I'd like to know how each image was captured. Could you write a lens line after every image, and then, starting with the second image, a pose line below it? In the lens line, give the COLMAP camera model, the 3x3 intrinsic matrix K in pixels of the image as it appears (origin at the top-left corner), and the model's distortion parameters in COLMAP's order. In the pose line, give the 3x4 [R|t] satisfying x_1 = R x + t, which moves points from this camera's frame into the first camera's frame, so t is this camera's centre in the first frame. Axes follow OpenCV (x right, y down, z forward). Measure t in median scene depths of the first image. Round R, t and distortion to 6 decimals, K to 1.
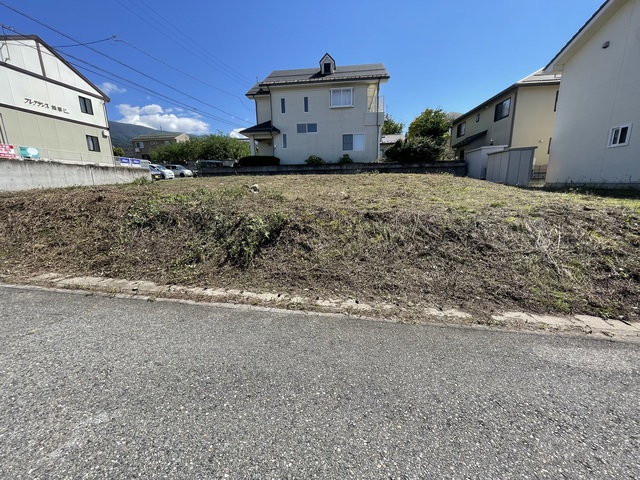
lens RADIAL K [[257.7, 0, 320.0], [0, 257.7, 239.7], [0, 0, 1]] dist [-0.002423, -0.000085]
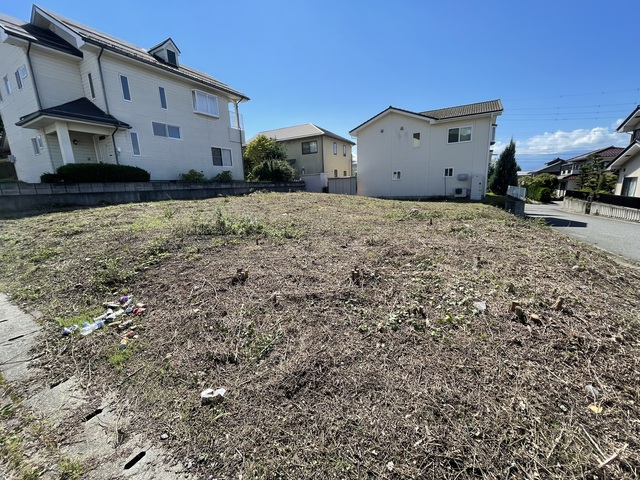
lens RADIAL K [[257.7, 0, 320.4], [0, 257.7, 240.0], [0, 0, 1]] dist [-0.002423, -0.000085]
pose [[0.396903, -0.181226, 0.899792, -0.603856], [0.223707, 0.969852, 0.096658, -0.116412], [-0.890182, 0.162926, 0.425478, 0.378976]]
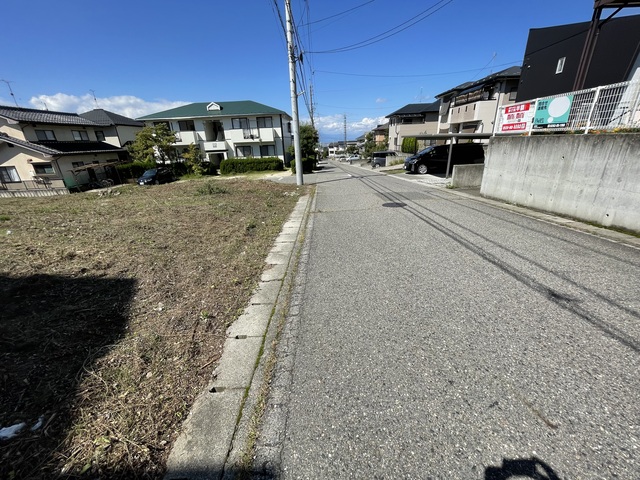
lens RADIAL K [[257.7, 0, 319.7], [0, 257.7, 238.0], [0, 0, 1]] dist [-0.002423, -0.000085]
pose [[-0.992405, 0.094783, -0.078417, -0.546195], [0.036976, 0.837811, 0.544707, -0.300790], [0.117327, 0.537670, -0.834952, 1.031329]]
